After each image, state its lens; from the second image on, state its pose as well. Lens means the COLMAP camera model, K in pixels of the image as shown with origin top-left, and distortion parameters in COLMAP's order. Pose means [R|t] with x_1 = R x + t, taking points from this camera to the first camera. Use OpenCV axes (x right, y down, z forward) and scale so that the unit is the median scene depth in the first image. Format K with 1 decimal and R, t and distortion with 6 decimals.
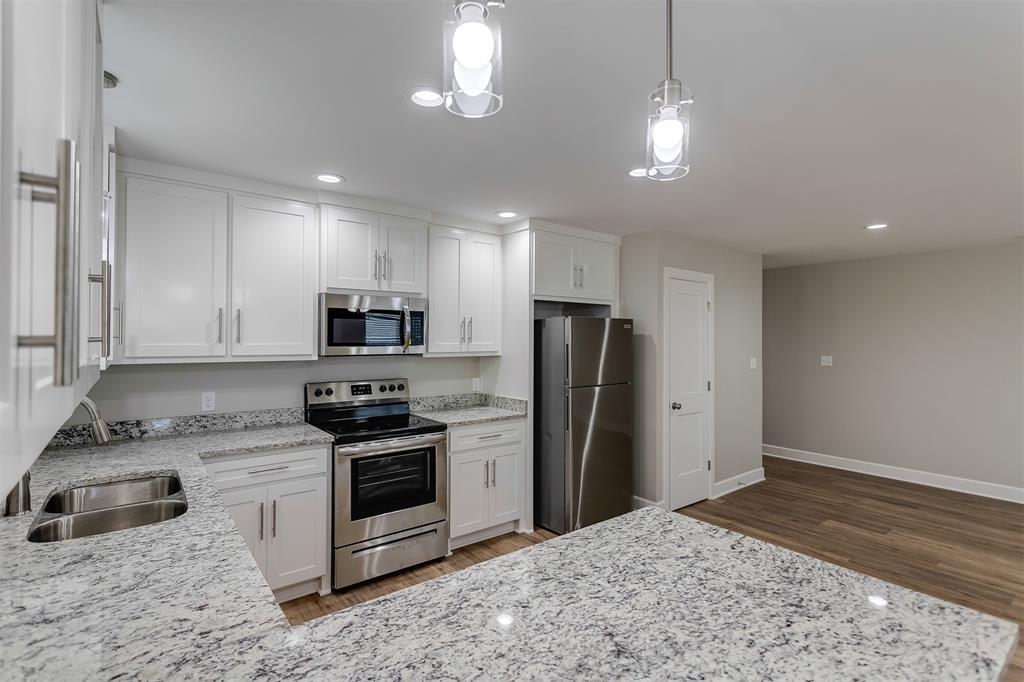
lens RADIAL K [[488.1, 0, 503.6], [0, 488.1, 334.8], [0, 0, 1]] dist [-0.001117, 0.002892]
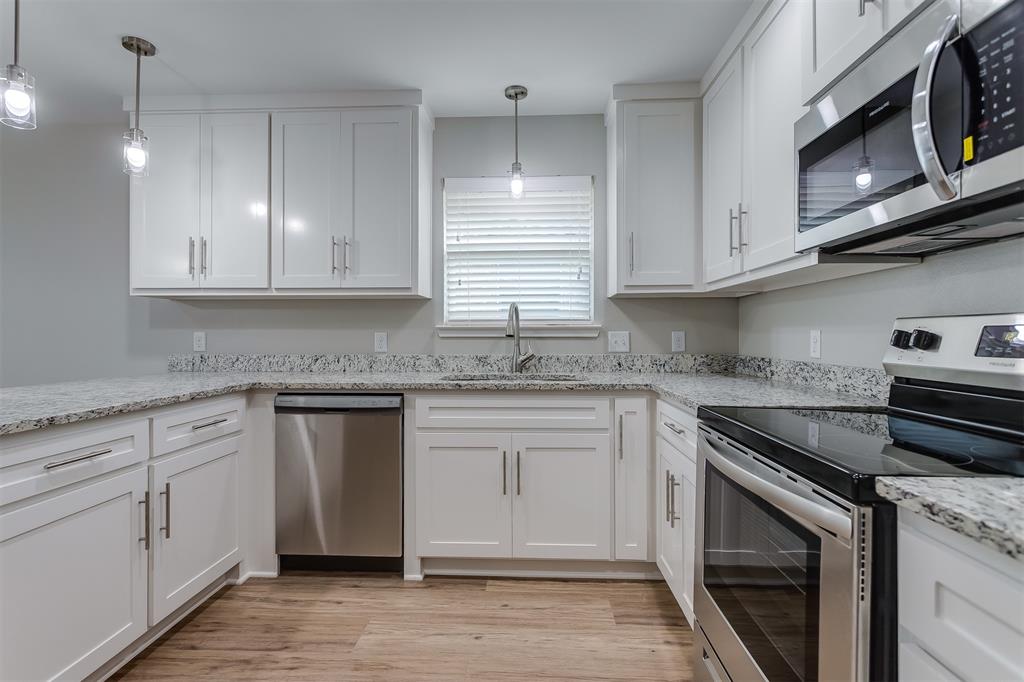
lens RADIAL K [[488.1, 0, 511.9], [0, 488.1, 334.9], [0, 0, 1]] dist [-0.001117, 0.002892]
pose [[-0.639279, -0.002340, -0.768971, 0.153294], [0.002991, 0.999980, -0.005529, 0.107882], [0.768969, -0.005835, -0.639259, 0.943306]]
